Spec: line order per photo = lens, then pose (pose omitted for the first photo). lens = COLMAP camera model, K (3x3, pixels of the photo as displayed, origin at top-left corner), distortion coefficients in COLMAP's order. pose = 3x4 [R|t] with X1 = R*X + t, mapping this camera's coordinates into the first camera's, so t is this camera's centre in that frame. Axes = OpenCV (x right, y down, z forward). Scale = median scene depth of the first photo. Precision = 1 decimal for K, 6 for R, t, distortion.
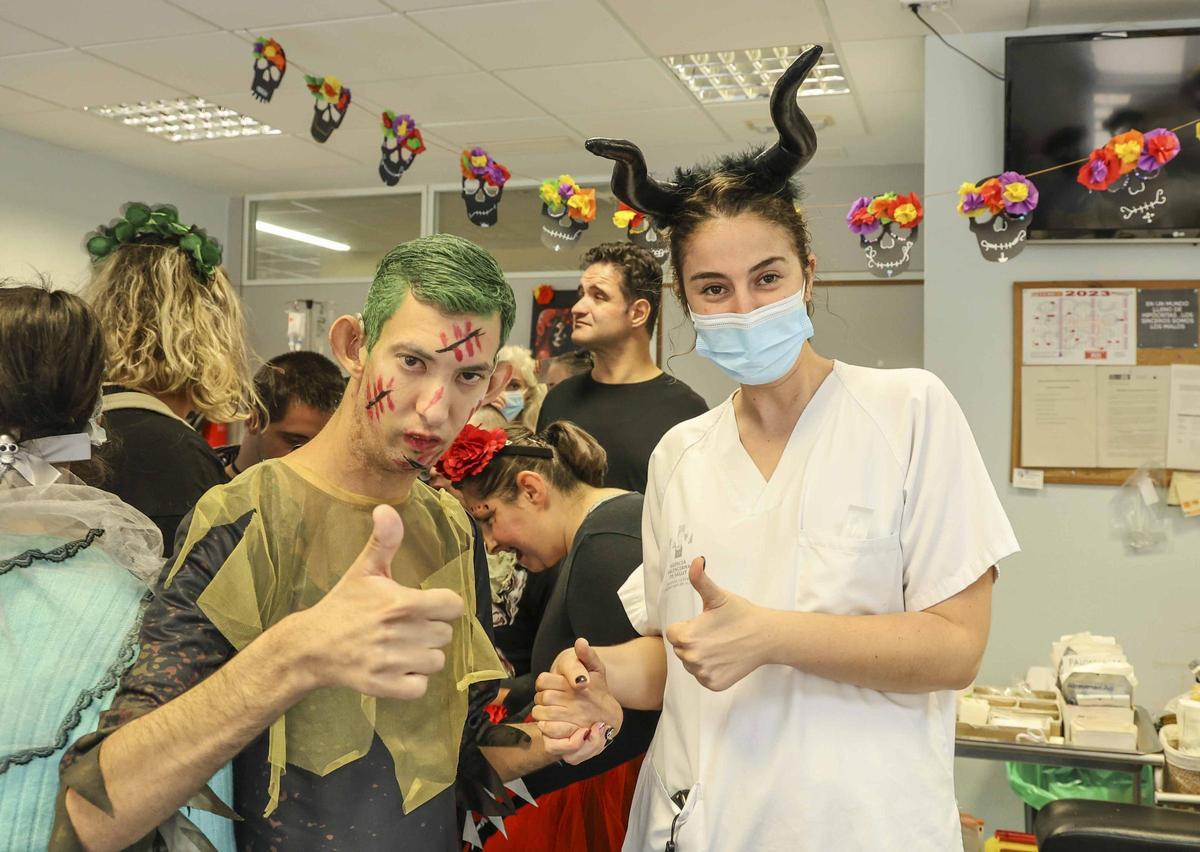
lens RADIAL K [[1147.1, 0, 688.3], [0, 1147.1, 398.9], [0, 0, 1]] dist [-0.055431, 0.000000]
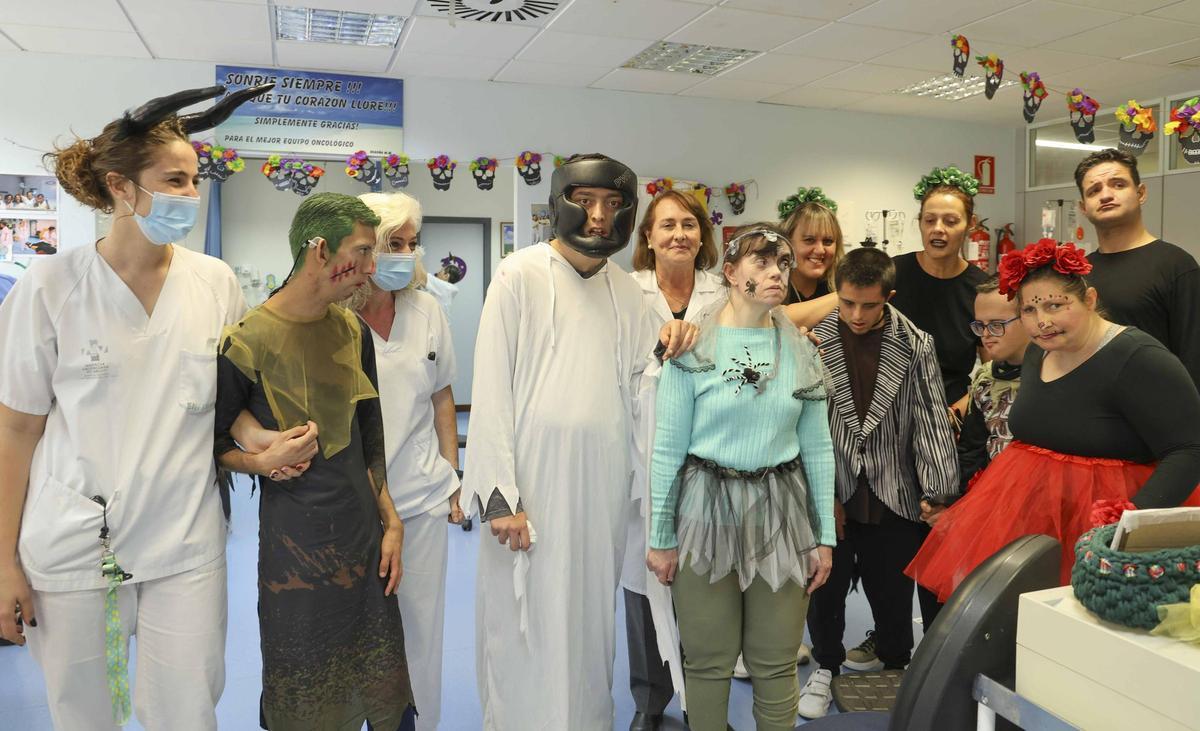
lens RADIAL K [[888.8, 0, 596.9], [0, 888.8, 333.3], [0, 0, 1]] dist [-0.040395, -0.007869]
pose [[0.582274, 0.036507, -0.812173, 0.340506], [0.013951, 0.998396, 0.054879, 0.011941], [0.812873, -0.043285, 0.580830, -0.108797]]
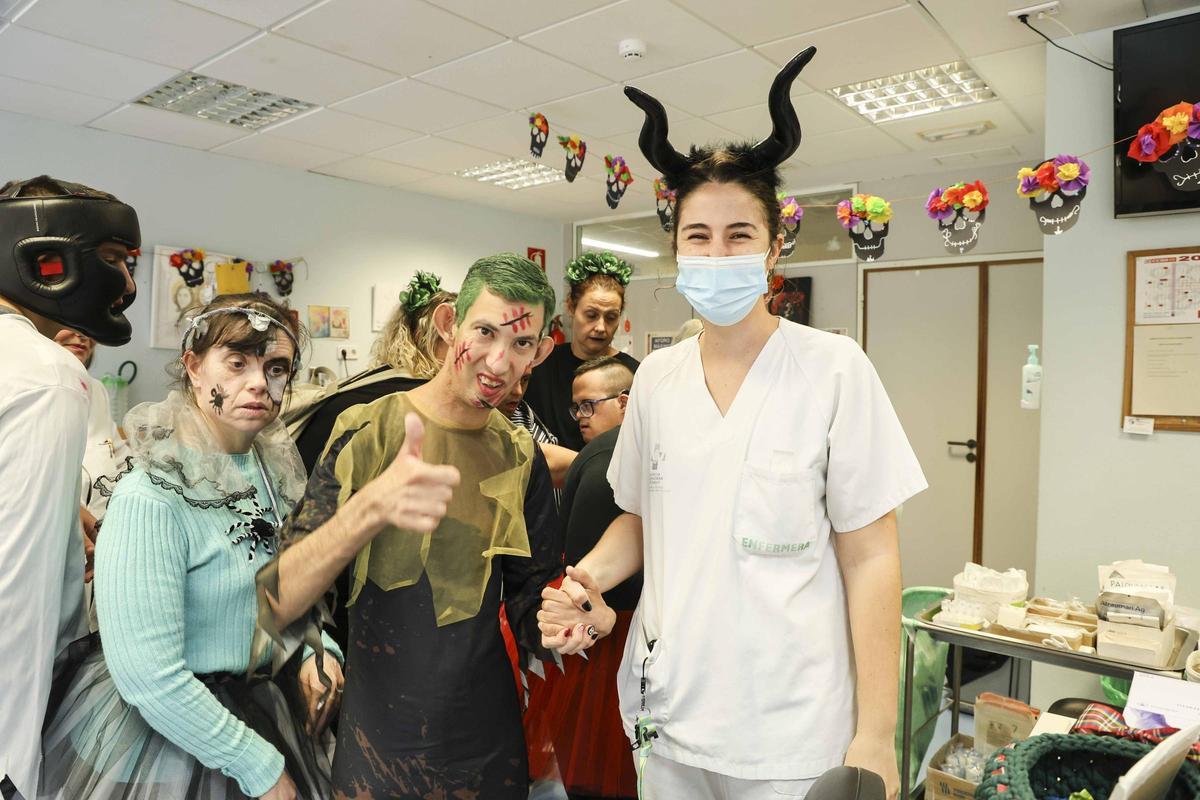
lens RADIAL K [[858.7, 0, 605.1], [0, 858.7, 409.2], [0, 0, 1]] dist [-0.079767, 0.075102]
pose [[0.915571, 0.009202, -0.402052, 0.157094], [0.011966, 0.998672, 0.050108, 0.006106], [0.401979, -0.050688, 0.914245, 0.023990]]
